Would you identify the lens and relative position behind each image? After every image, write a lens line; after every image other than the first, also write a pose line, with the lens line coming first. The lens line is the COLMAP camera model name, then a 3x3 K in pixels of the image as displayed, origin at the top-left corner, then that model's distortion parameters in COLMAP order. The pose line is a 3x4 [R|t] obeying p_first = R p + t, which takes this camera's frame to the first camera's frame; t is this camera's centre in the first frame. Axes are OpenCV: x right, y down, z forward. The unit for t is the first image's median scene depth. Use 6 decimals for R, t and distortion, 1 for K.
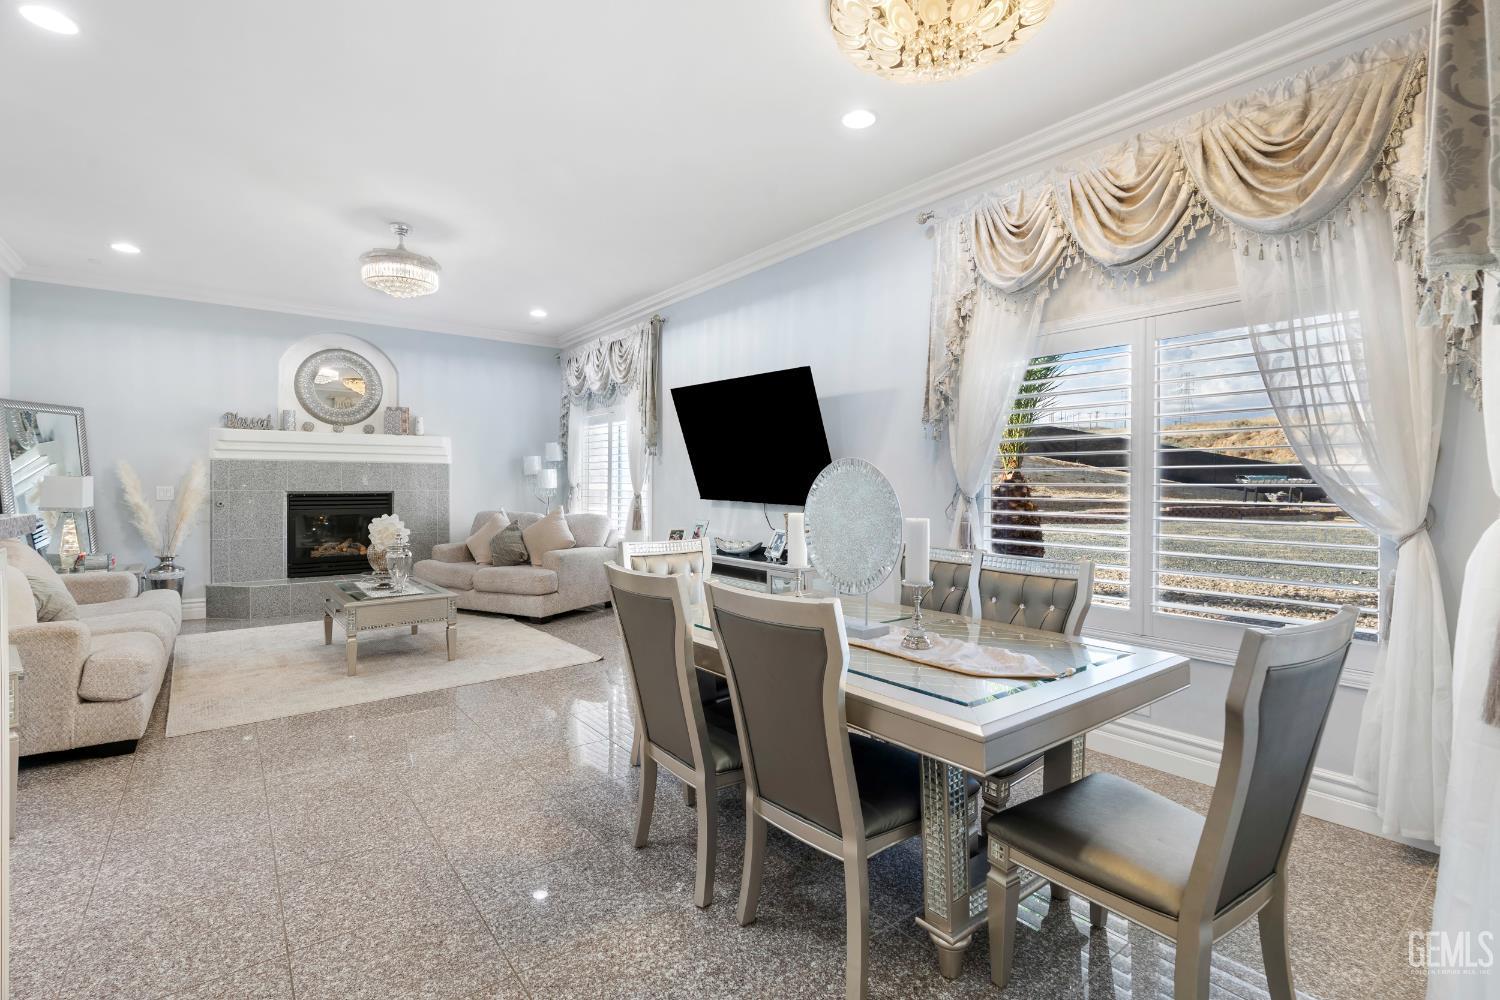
lens RADIAL K [[693.7, 0, 755.1], [0, 693.7, 484.6], [0, 0, 1]] dist [-0.000474, 0.000443]
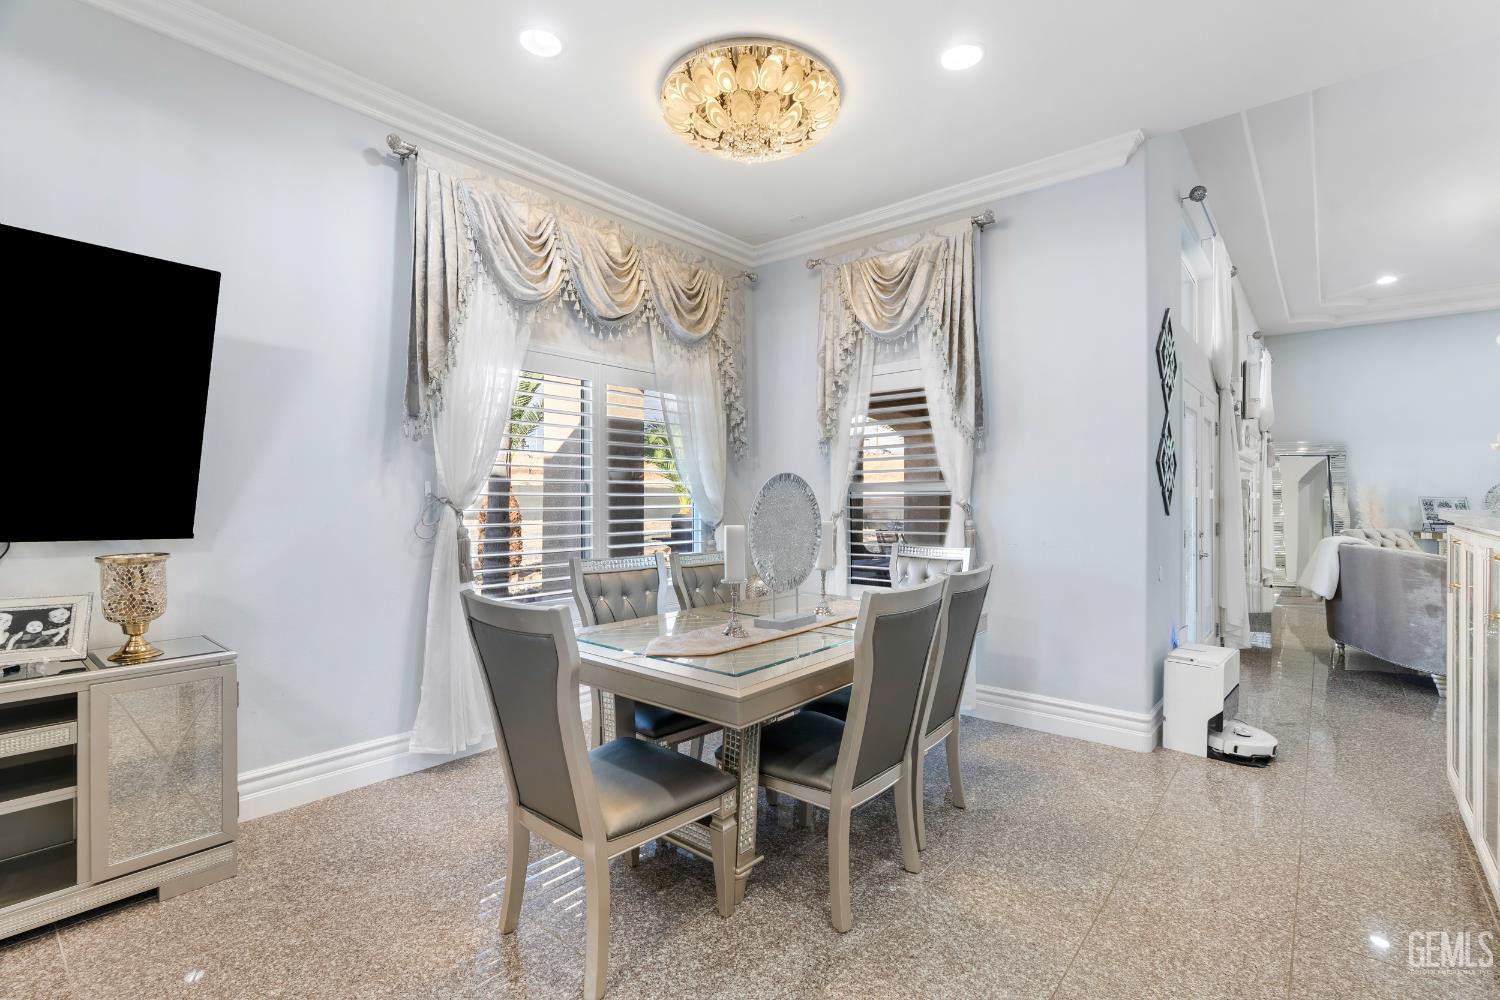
lens RADIAL K [[683.9, 0, 762.8], [0, 683.9, 495.5], [0, 0, 1]] dist [-0.002580, -0.000321]
pose [[-0.217193, -0.000550, 0.976129, -0.342399], [0.000502, 1.000000, 0.000675, -0.000055], [-0.976129, 0.000636, -0.217192, 0.459931]]
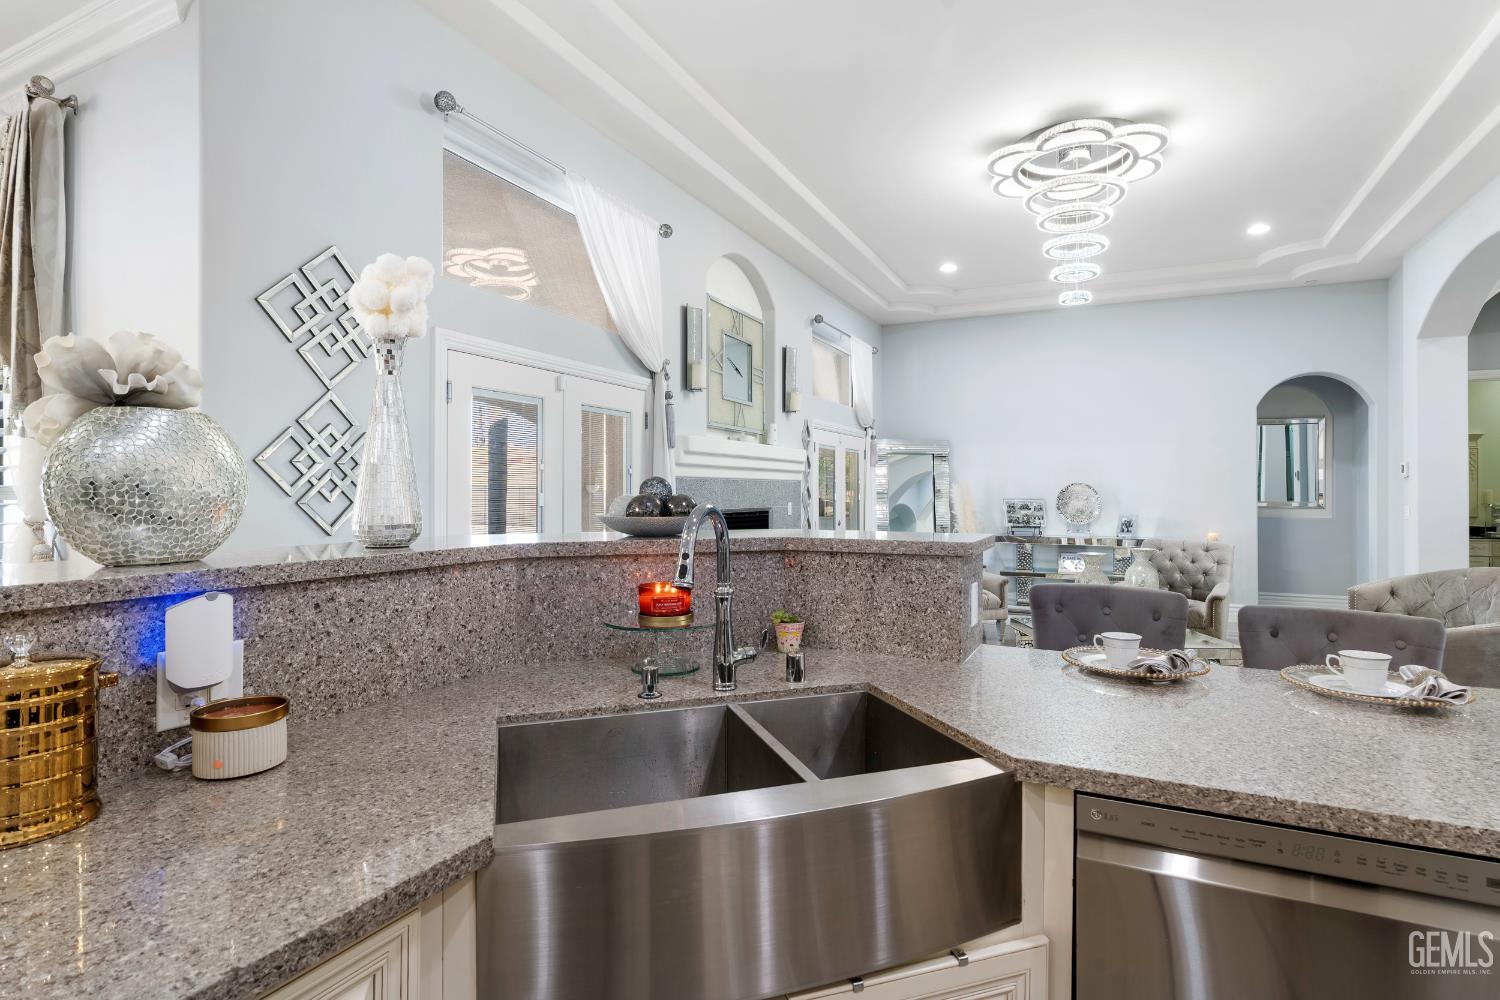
lens RADIAL K [[749.0, 0, 757.2], [0, 749.0, 490.4], [0, 0, 1]] dist [-0.005867, 0.000020]
pose [[-0.441331, 0.000185, 0.897344, -0.371292], [-0.001884, 0.999998, -0.001132, -0.008958], [-0.897342, -0.002190, -0.441330, -0.009603]]
